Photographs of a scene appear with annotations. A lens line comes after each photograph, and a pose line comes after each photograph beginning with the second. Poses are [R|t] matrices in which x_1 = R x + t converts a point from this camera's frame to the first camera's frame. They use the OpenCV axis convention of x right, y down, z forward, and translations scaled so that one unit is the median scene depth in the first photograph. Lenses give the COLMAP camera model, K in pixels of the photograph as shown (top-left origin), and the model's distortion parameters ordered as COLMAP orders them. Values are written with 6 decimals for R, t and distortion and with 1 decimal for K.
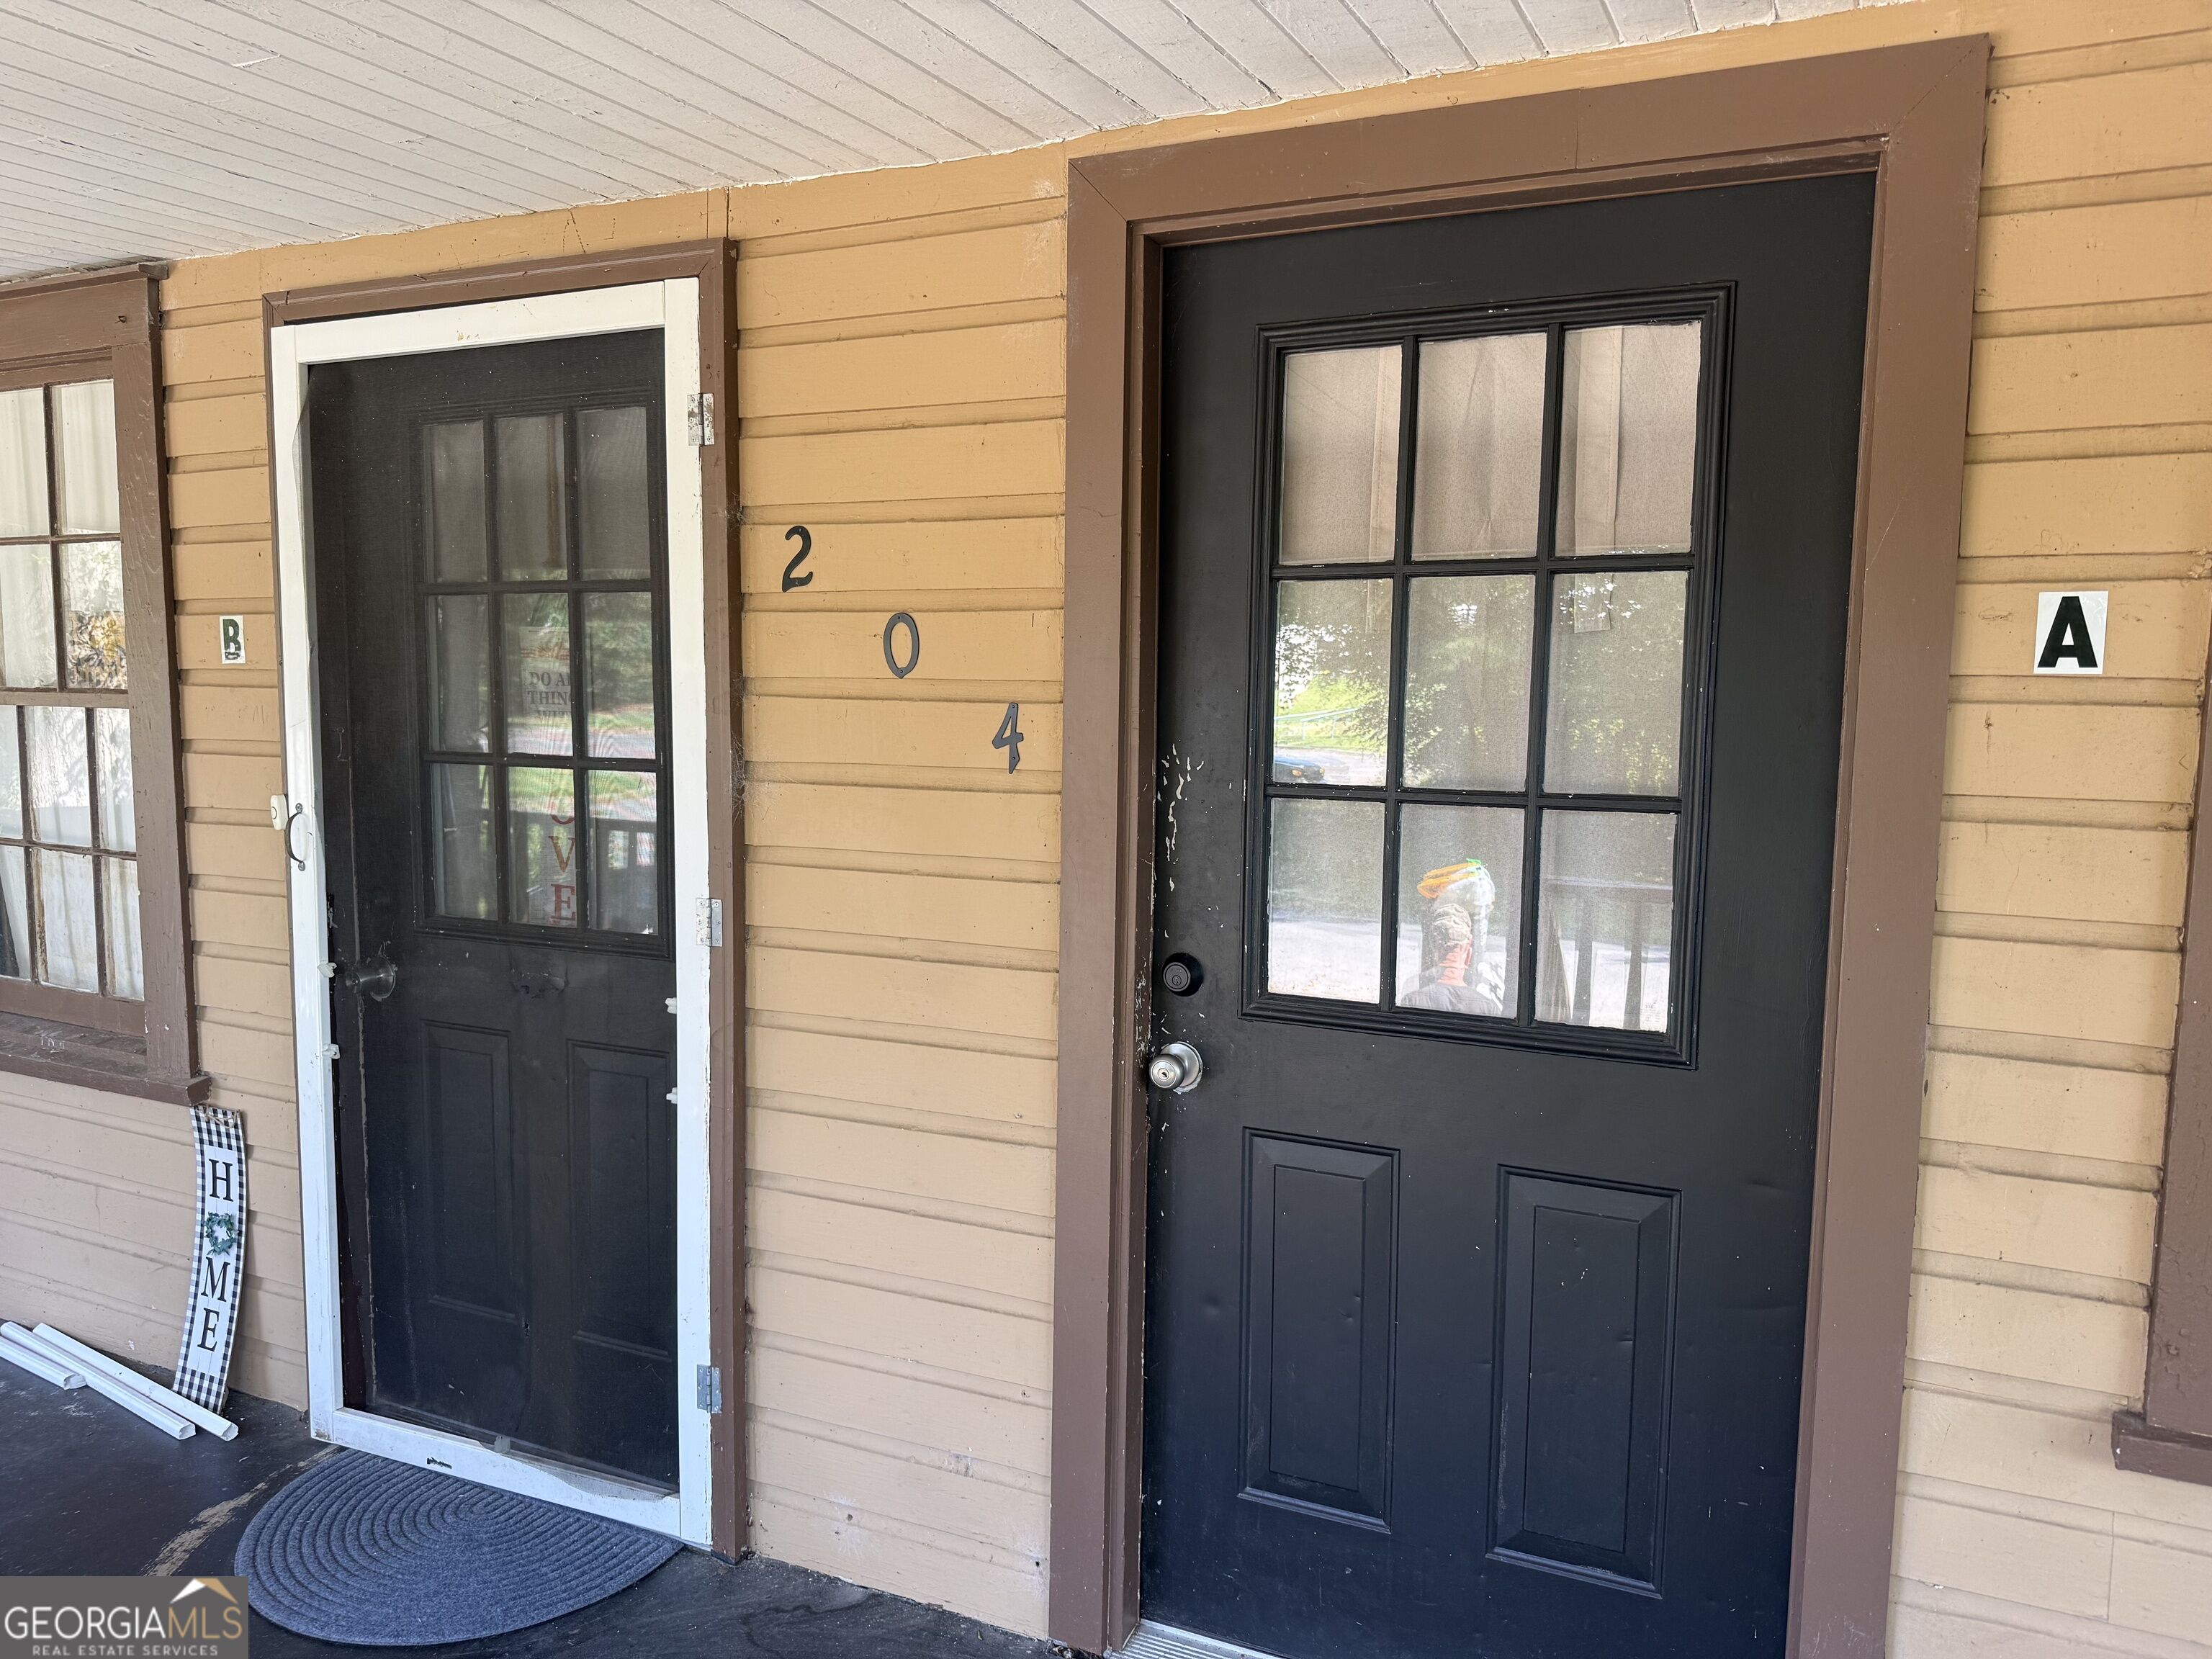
lens RADIAL K [[1644.6, 0, 1107.9], [0, 1644.6, 844.5], [0, 0, 1]] dist [0.067662, -0.029962]
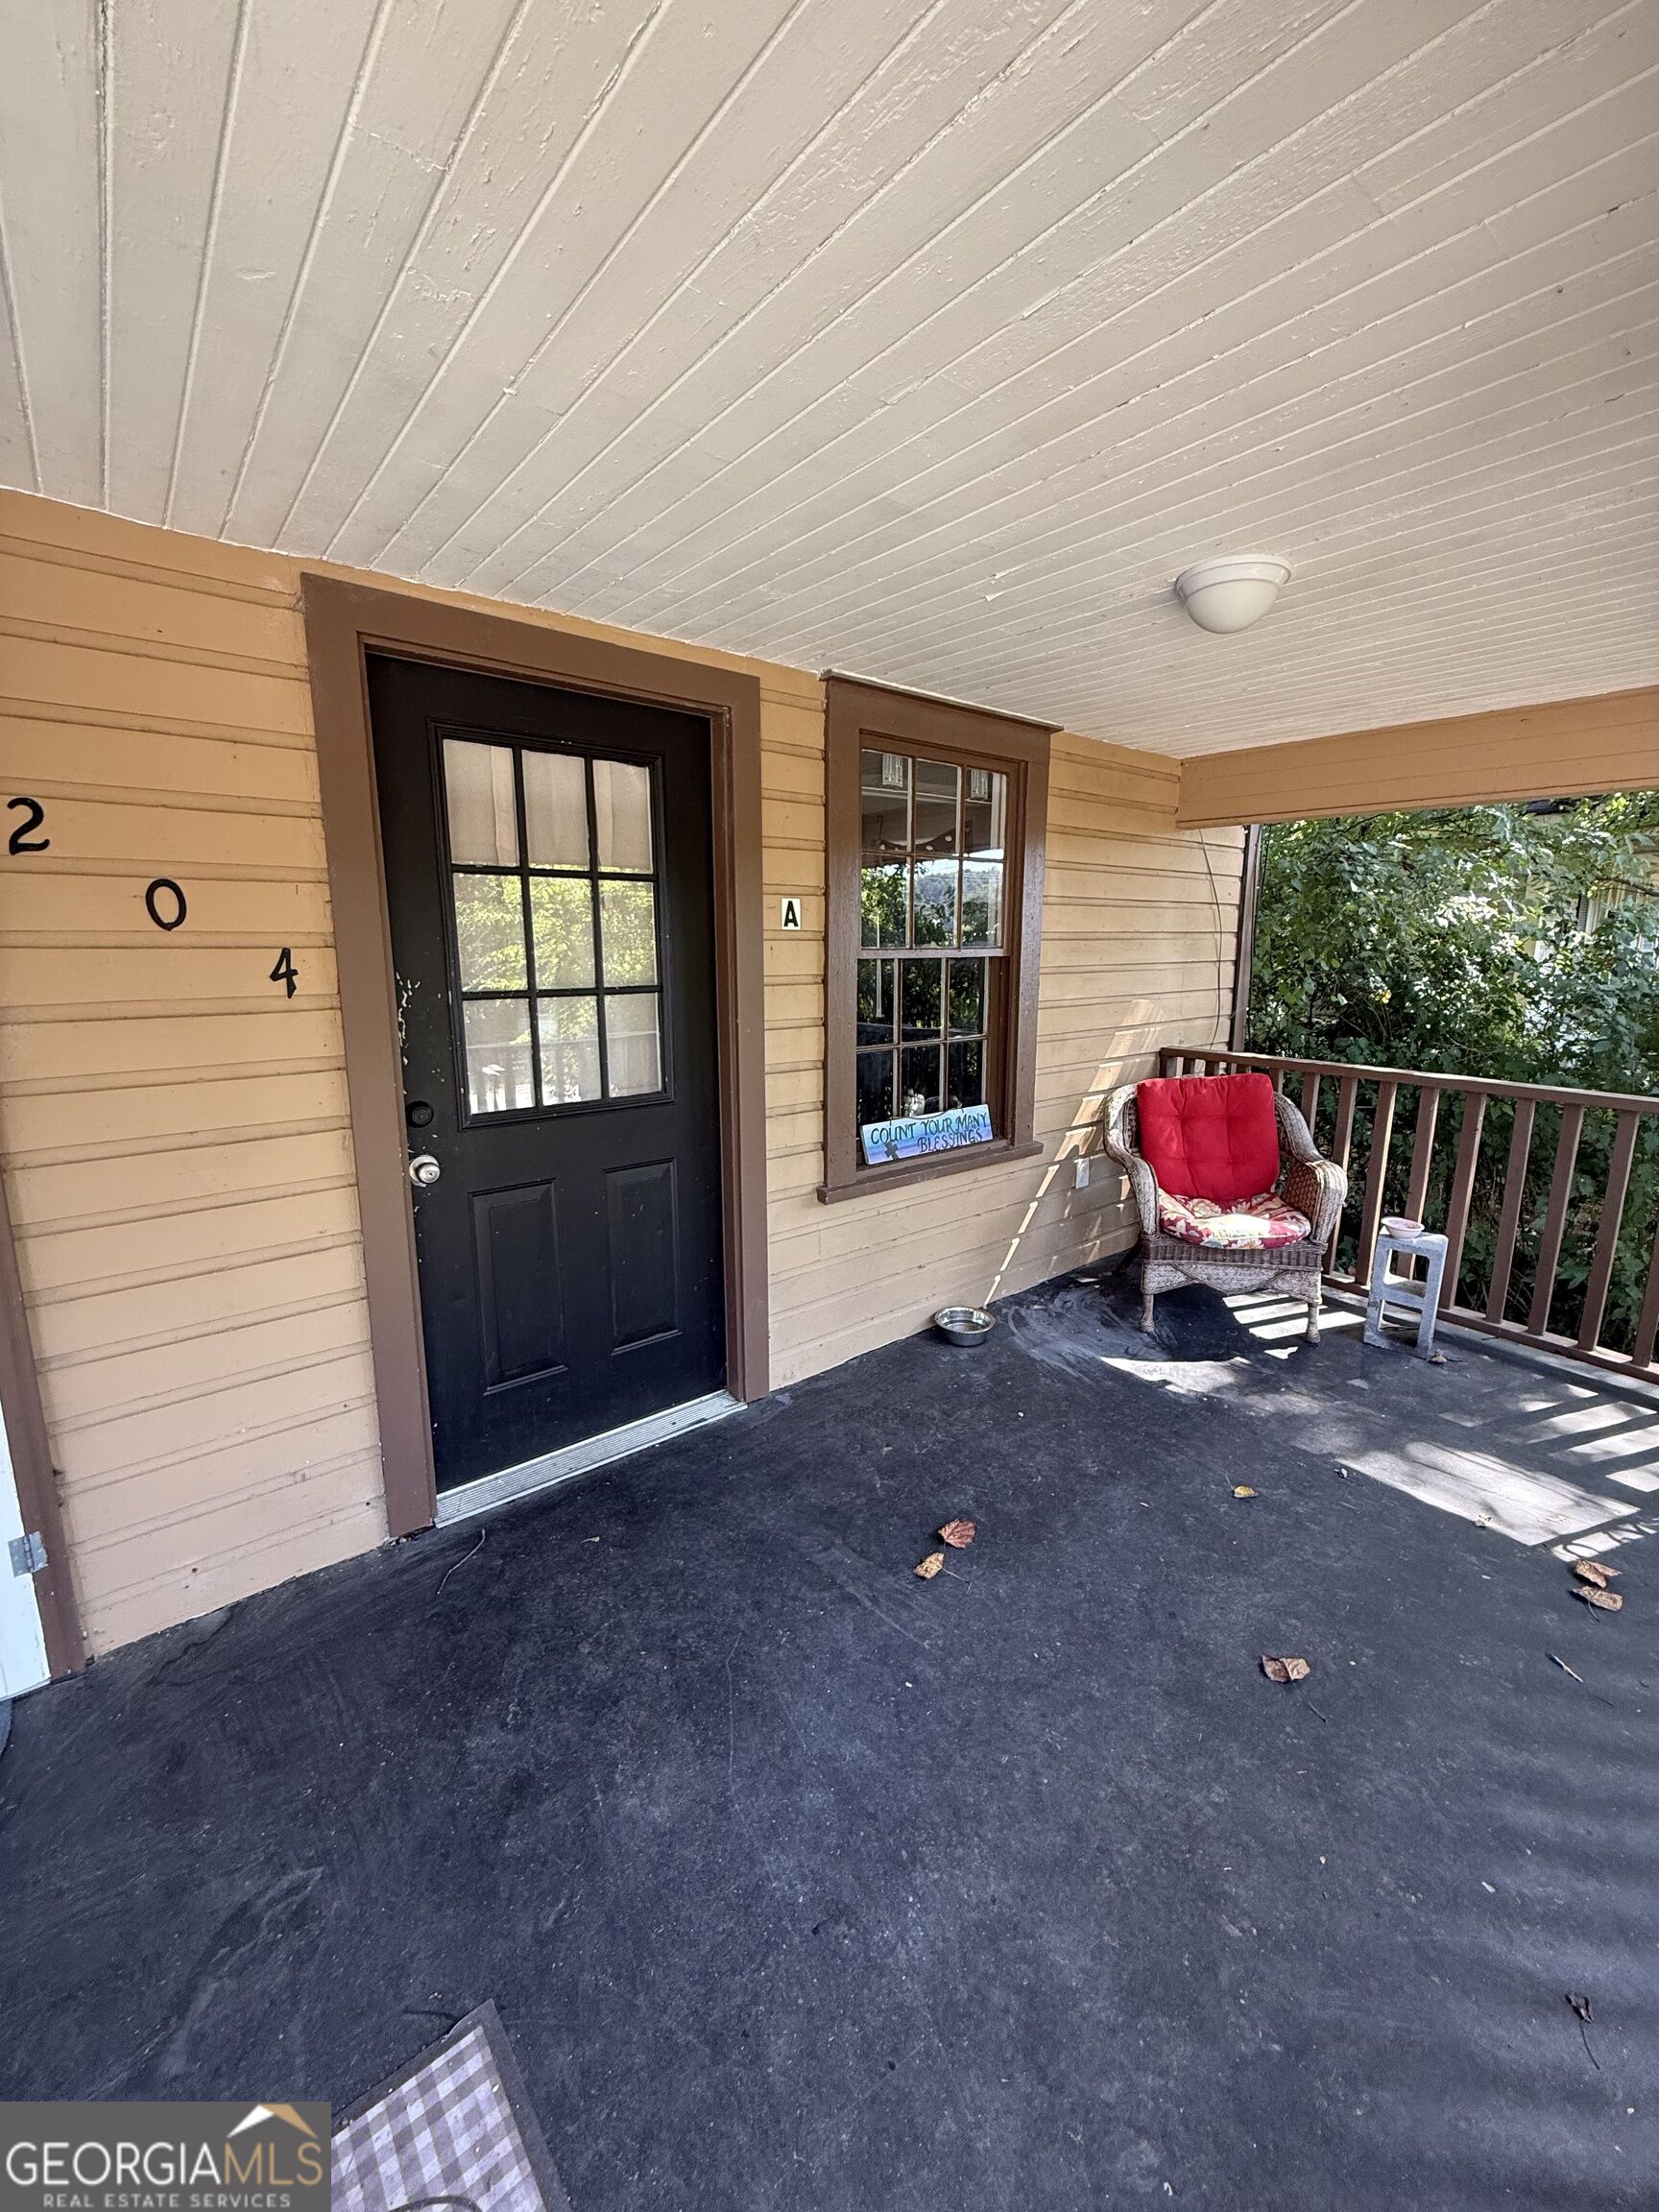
lens RADIAL K [[891.6, 0, 832.4], [0, 891.6, 1097.0], [0, 0, 1]] dist [0.001943, 0.000476]
pose [[0.420321, -0.165284, 0.892195, -0.591730], [0.098160, 0.985782, 0.136377, -0.018783], [-0.902050, 0.030256, 0.430569, 0.252653]]
